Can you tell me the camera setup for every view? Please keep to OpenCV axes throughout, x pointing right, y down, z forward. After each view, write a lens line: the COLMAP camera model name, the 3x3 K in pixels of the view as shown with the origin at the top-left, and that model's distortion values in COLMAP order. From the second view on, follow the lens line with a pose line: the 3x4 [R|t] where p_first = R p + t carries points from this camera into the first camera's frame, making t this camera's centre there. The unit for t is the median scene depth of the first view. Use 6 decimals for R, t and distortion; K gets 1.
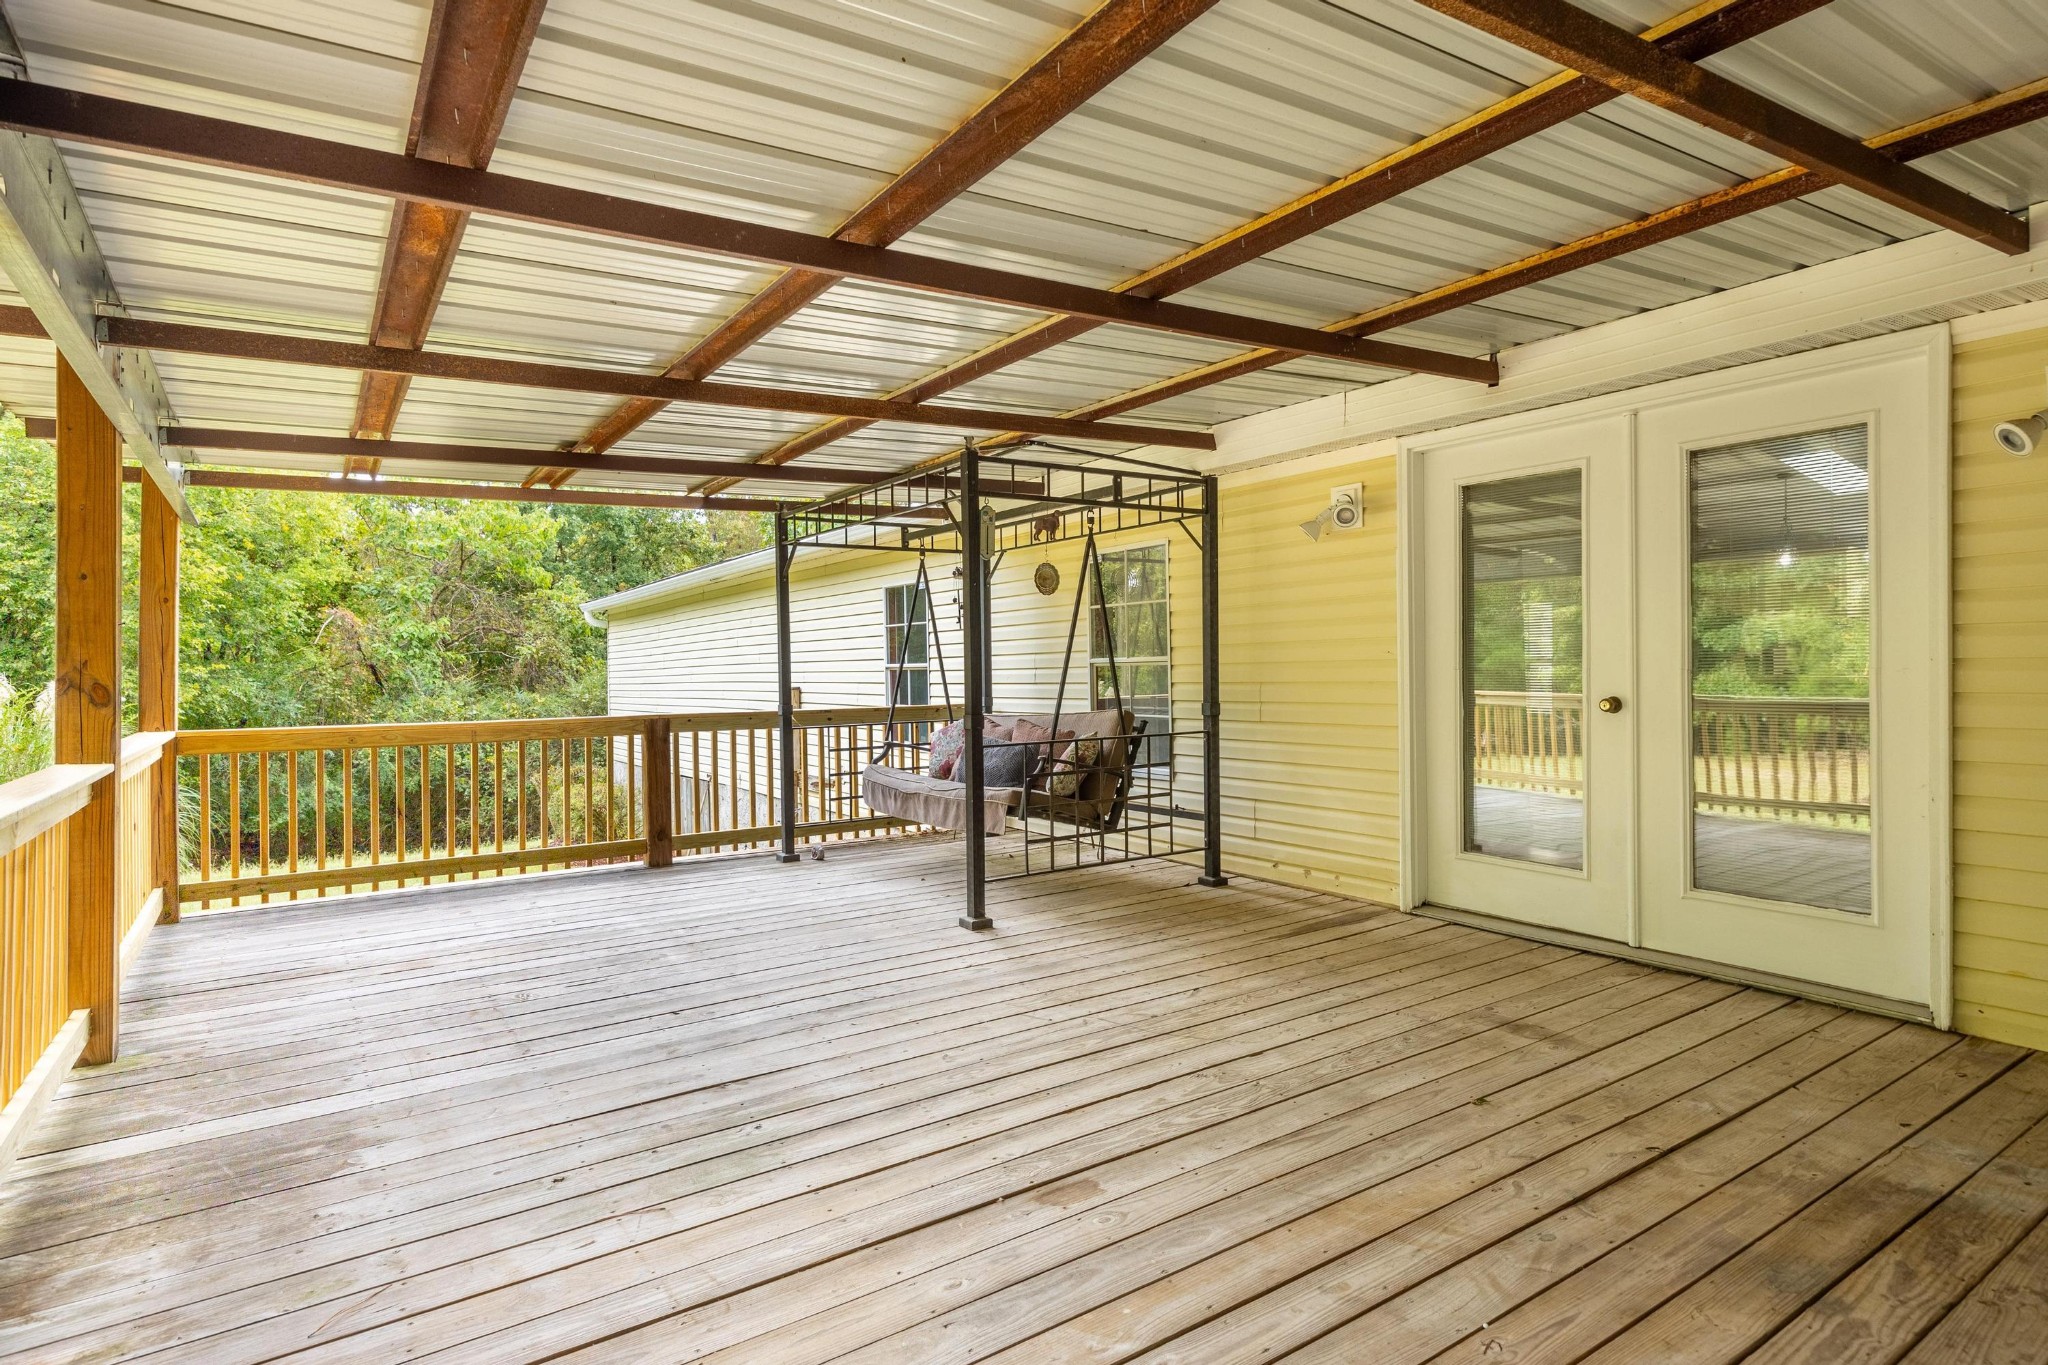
lens RADIAL K [[1107.8, 0, 1020.8], [0, 1107.8, 676.7], [0, 0, 1]] dist [0.005138, -0.000292]
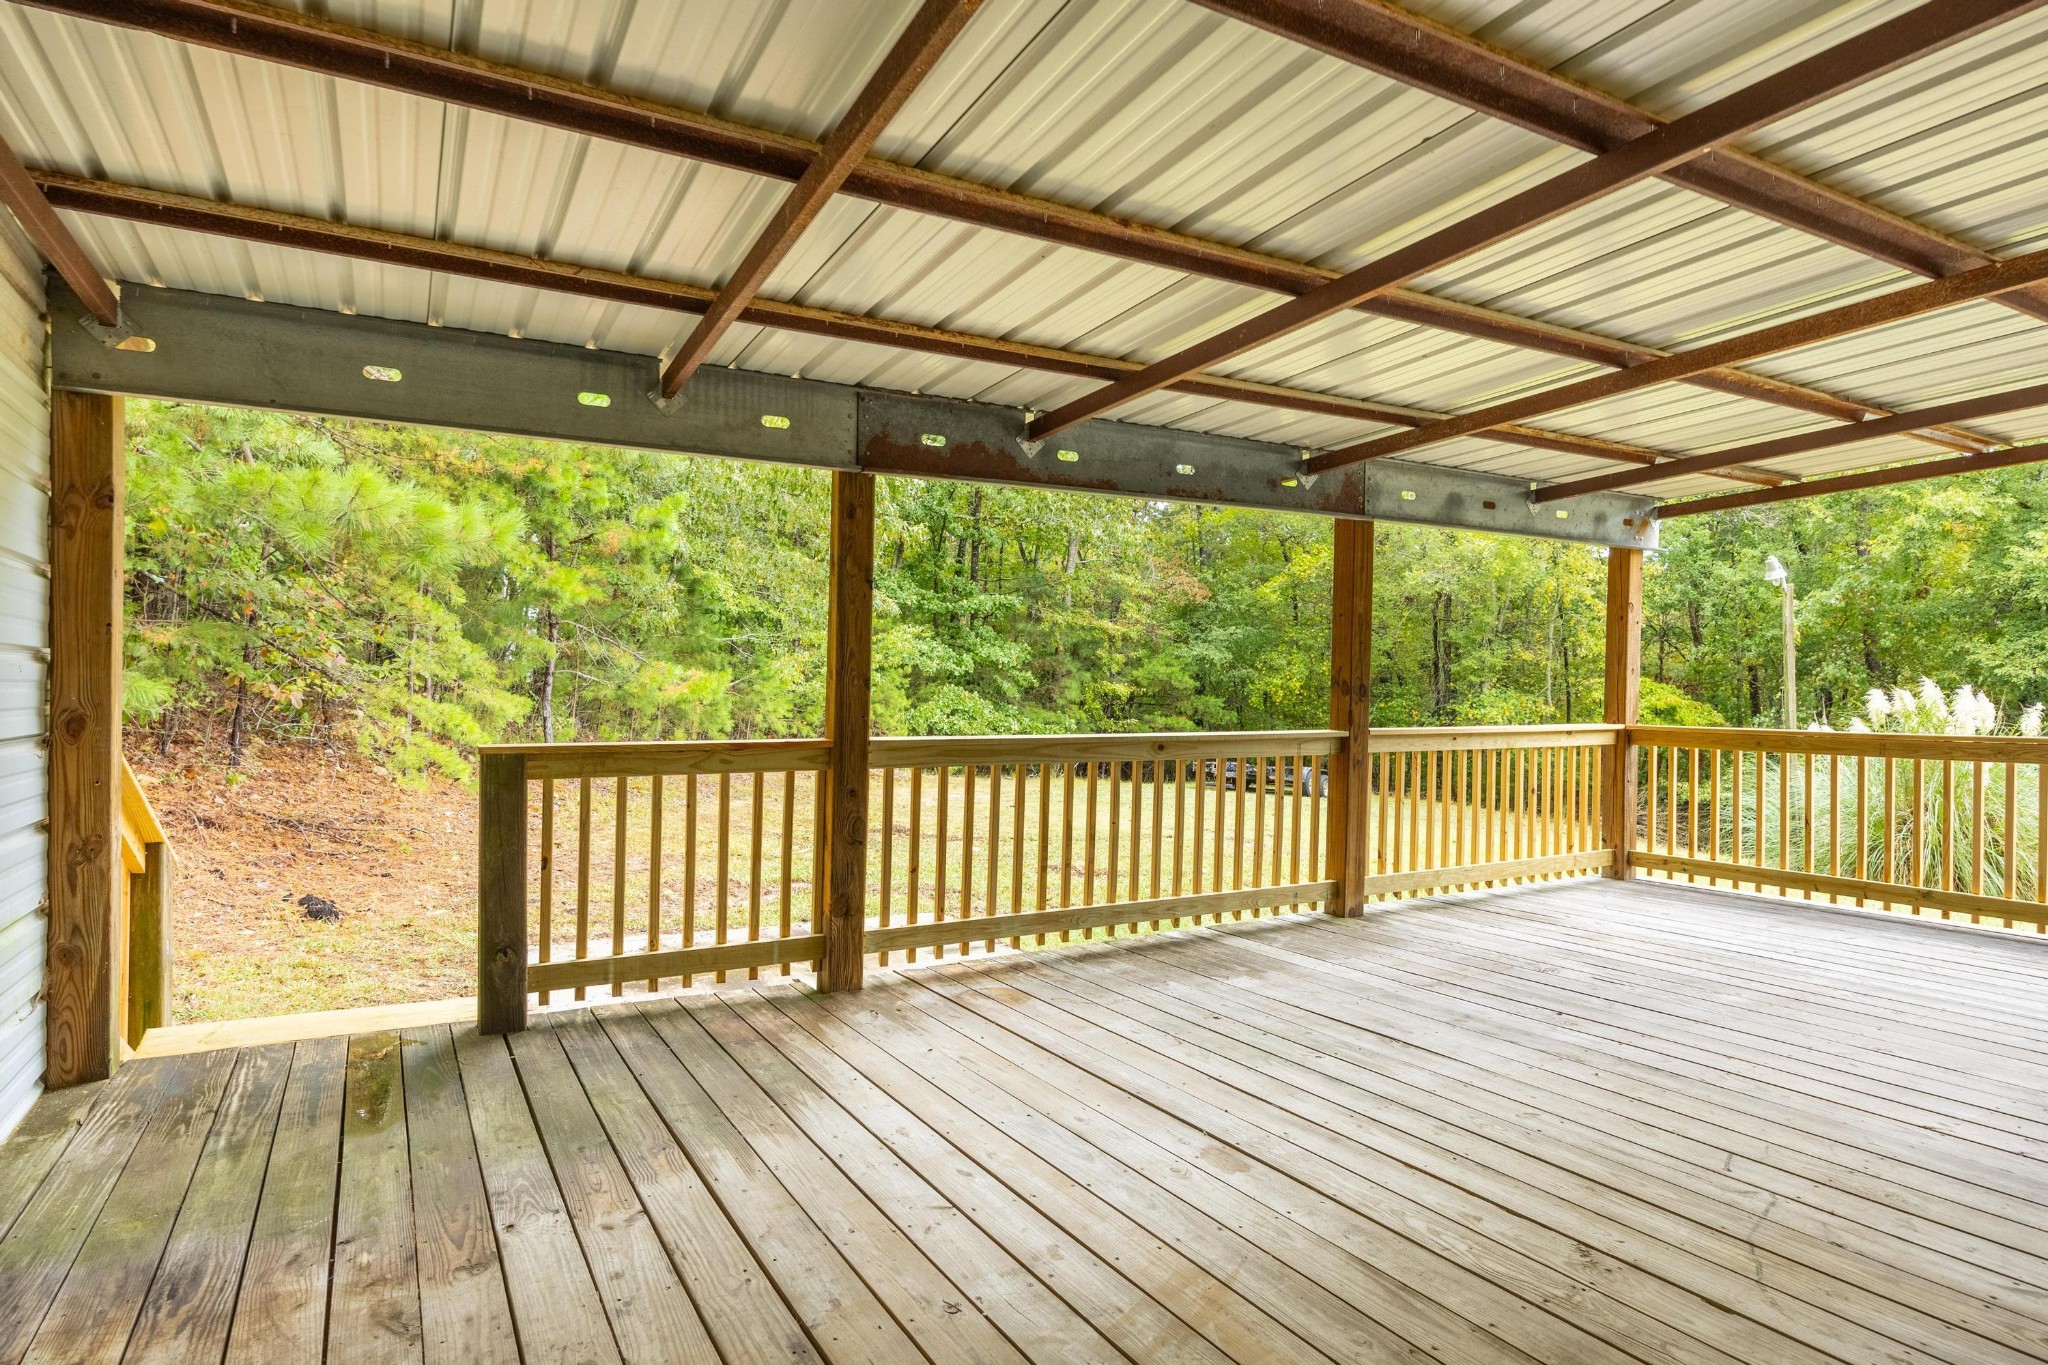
lens RADIAL K [[1107.8, 0, 1022.1], [0, 1107.8, 681.7], [0, 0, 1]] dist [0.005138, -0.000292]
pose [[-0.073274, 0.006901, -0.997288, 0.893145], [-0.007387, 0.999945, 0.007462, -0.011042], [0.997284, 0.007914, -0.073219, 0.681183]]
